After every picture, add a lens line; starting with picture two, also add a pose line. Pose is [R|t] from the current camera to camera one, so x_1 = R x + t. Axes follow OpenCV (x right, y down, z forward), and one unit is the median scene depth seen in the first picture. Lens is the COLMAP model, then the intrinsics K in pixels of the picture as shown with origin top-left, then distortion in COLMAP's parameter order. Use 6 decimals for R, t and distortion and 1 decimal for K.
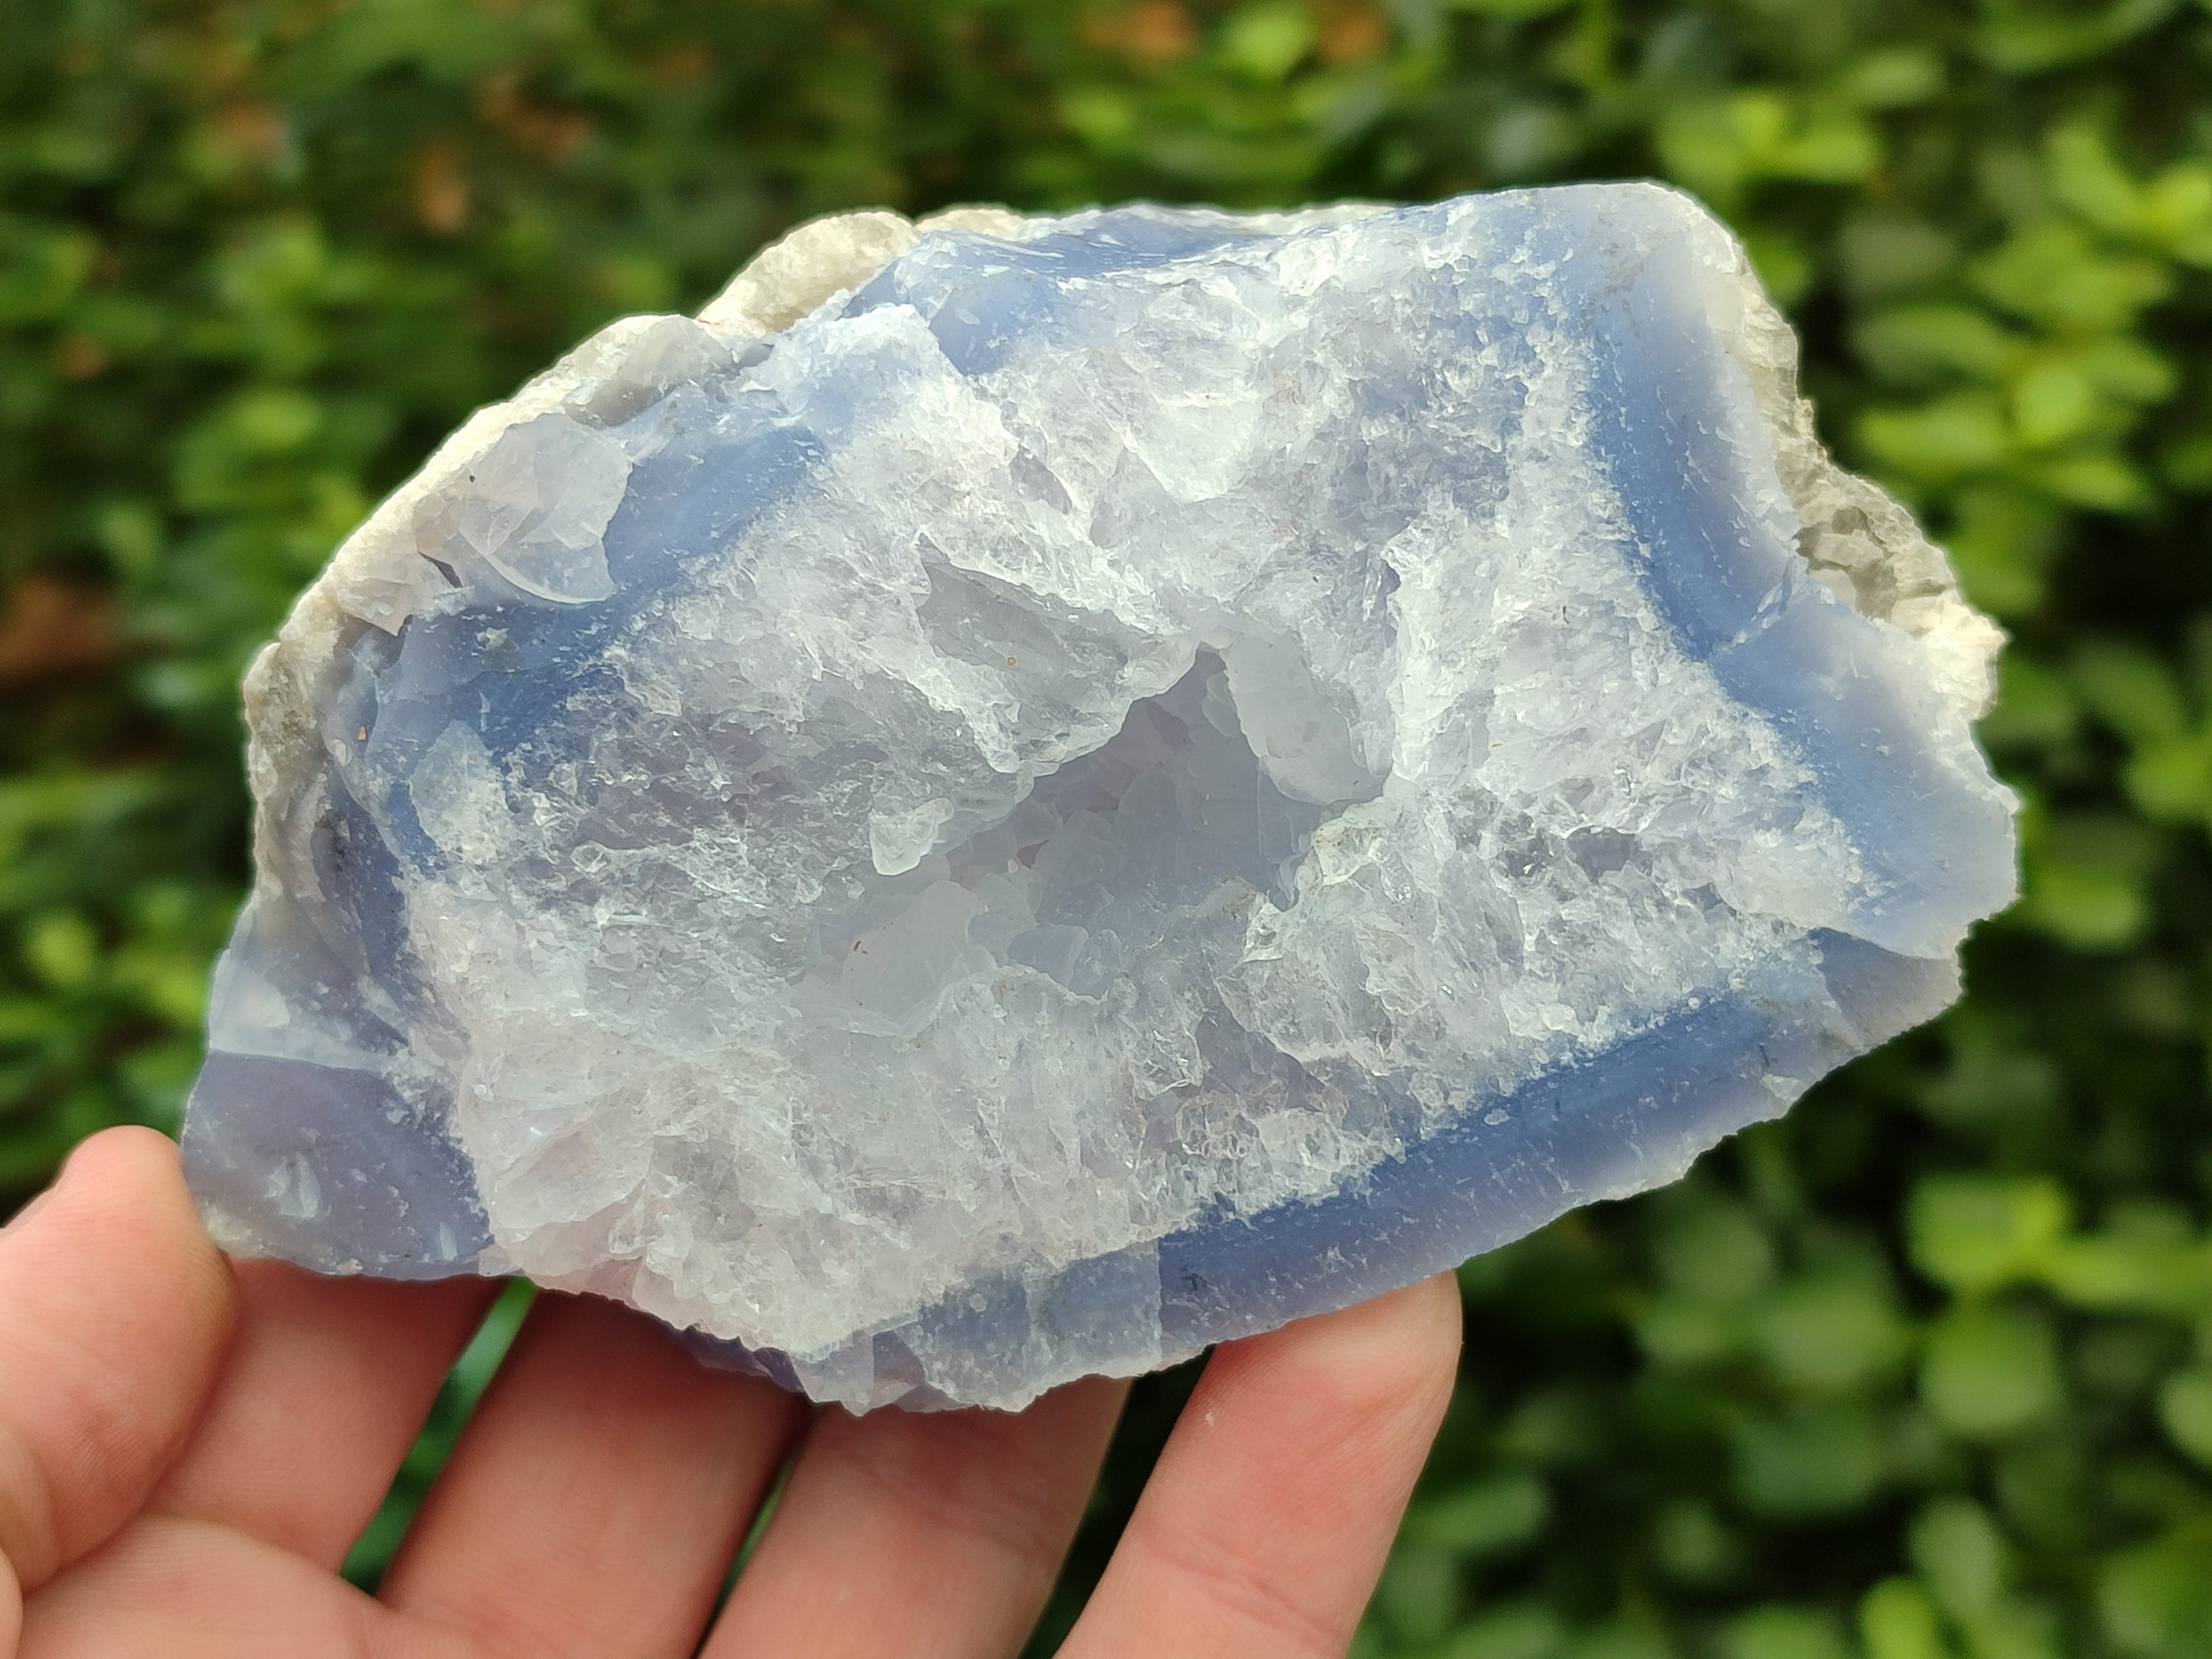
lens RADIAL K [[2845.3, 0, 1103.8], [0, 2845.3, 828.6], [0, 0, 1]] dist [-0.100764, 0.000000]
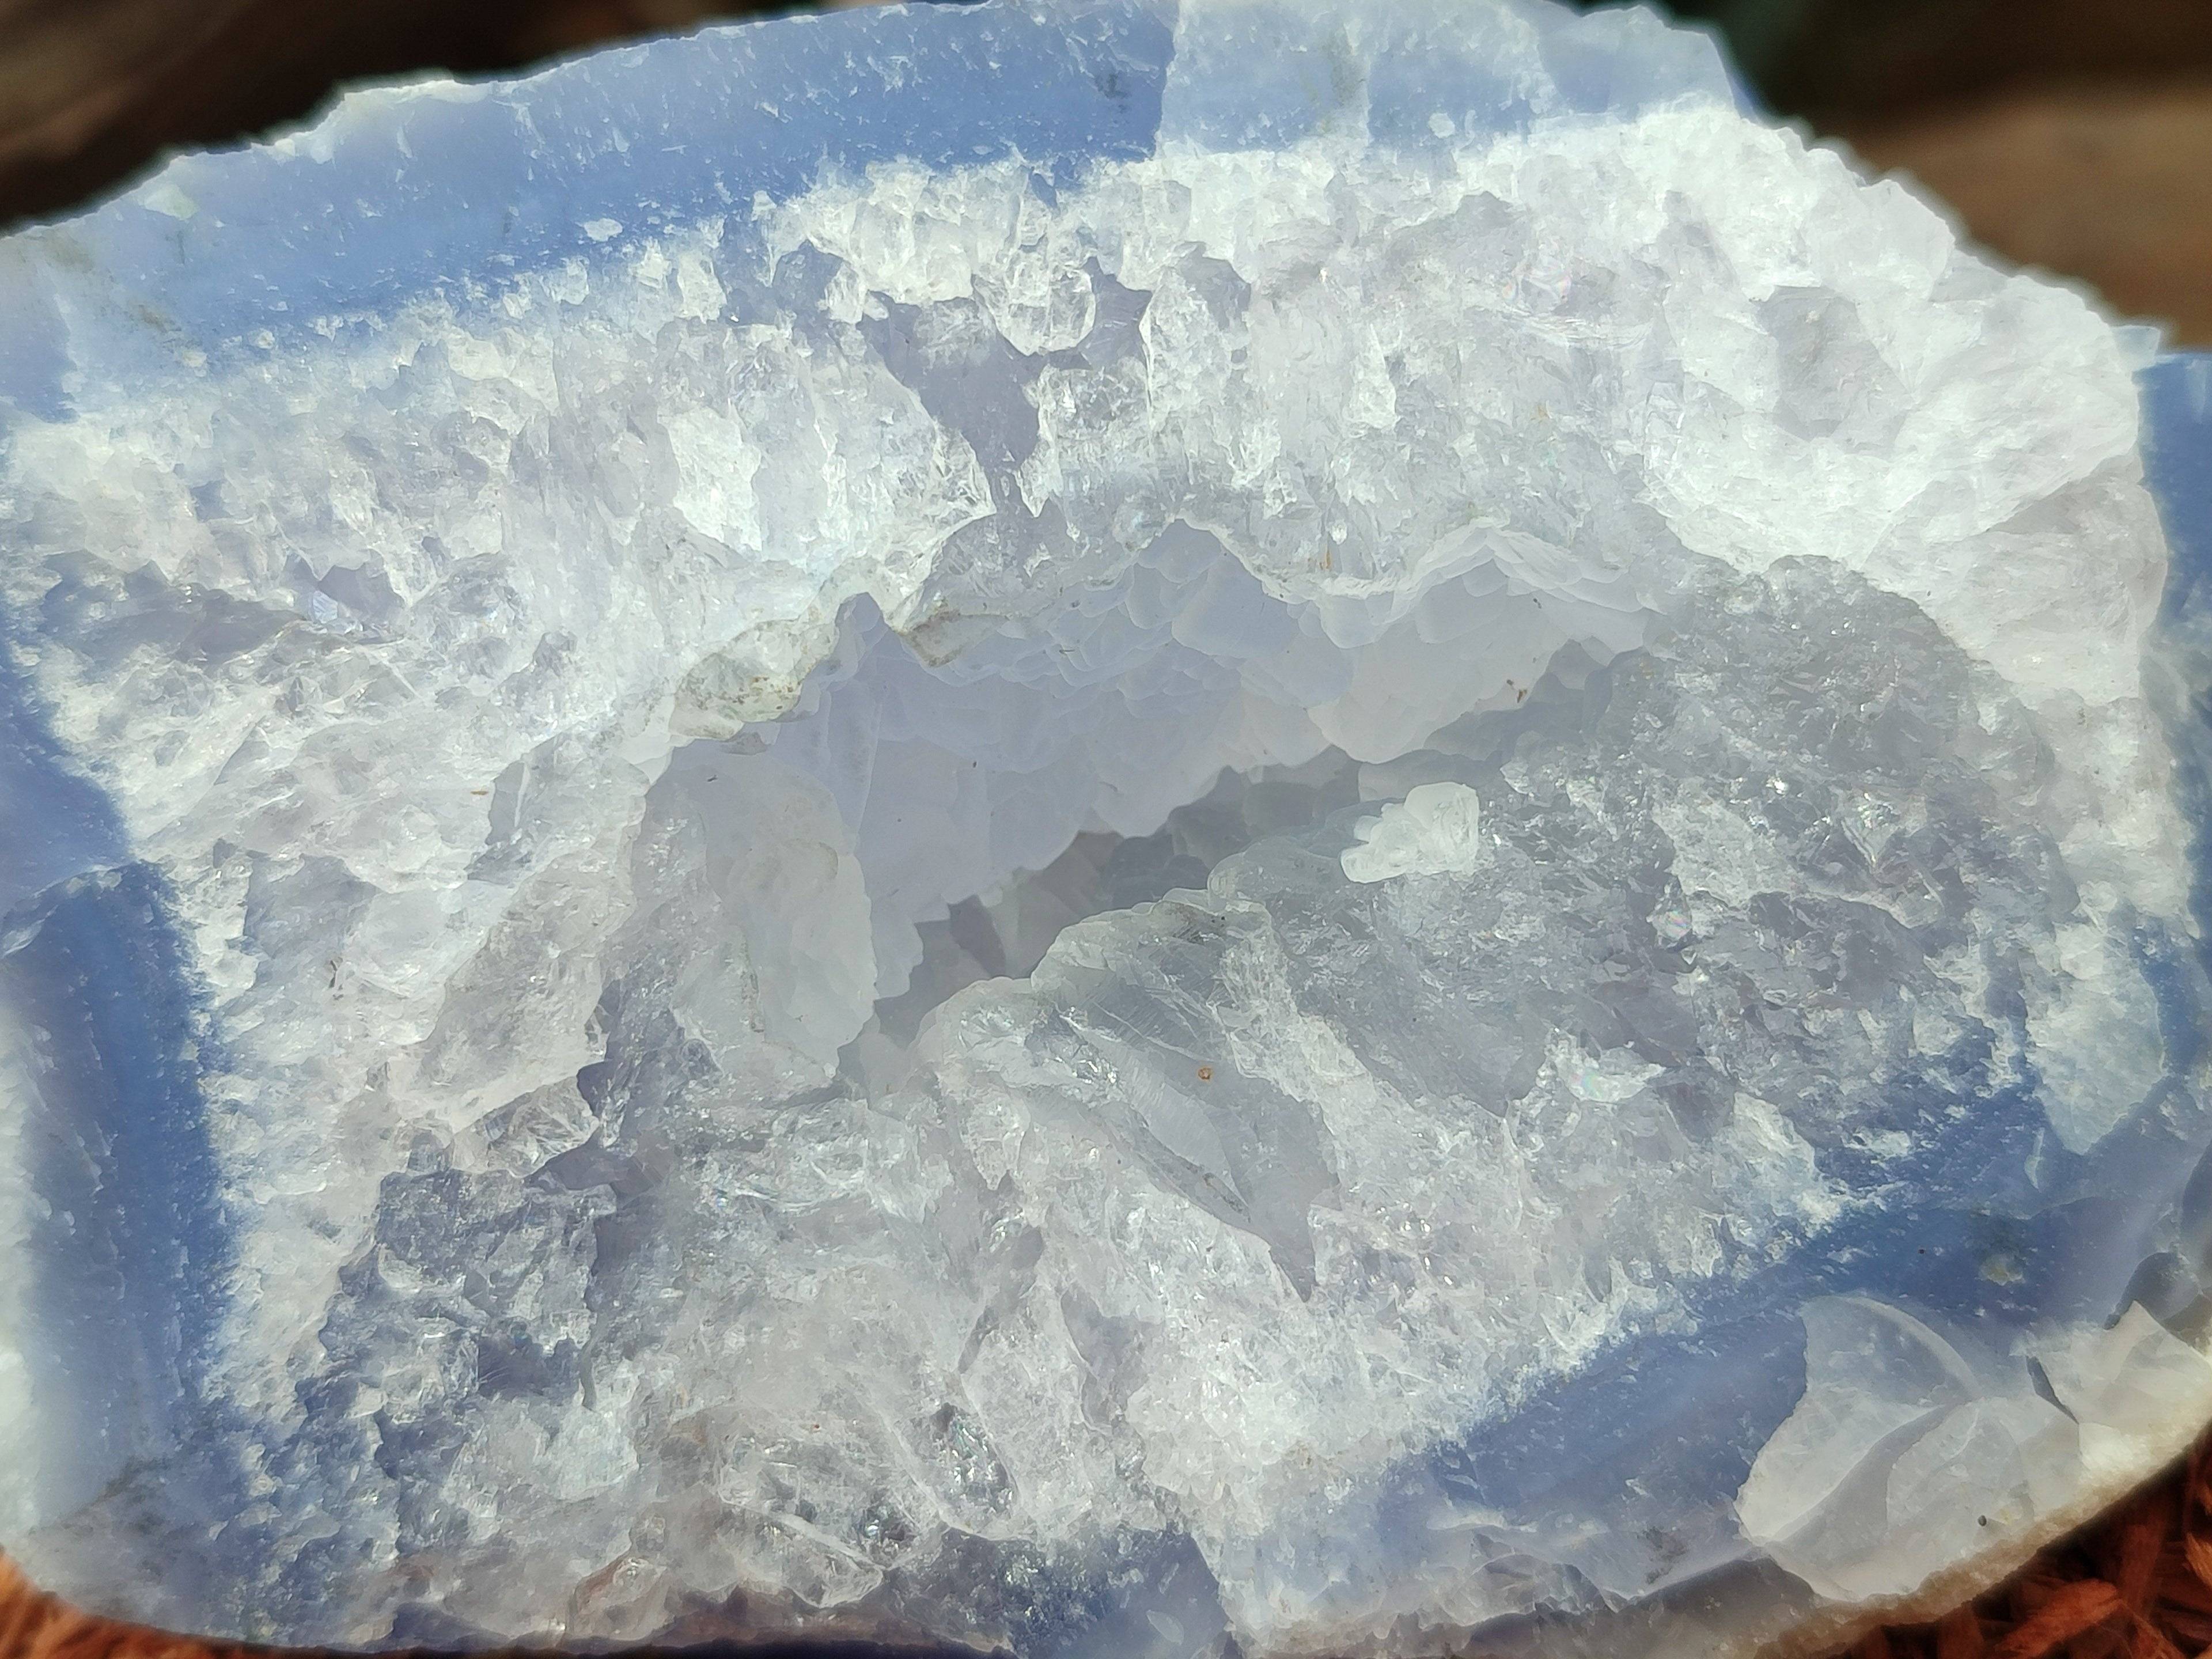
lens RADIAL K [[2845.3, 0, 1103.3], [0, 2845.3, 828.1], [0, 0, 1]] dist [-0.100764, 0.000000]
pose [[-0.979769, -0.198884, -0.022337, 0.014704], [0.197890, -0.979396, 0.040276, -0.034443], [-0.029886, 0.035041, 0.998939, 0.363819]]
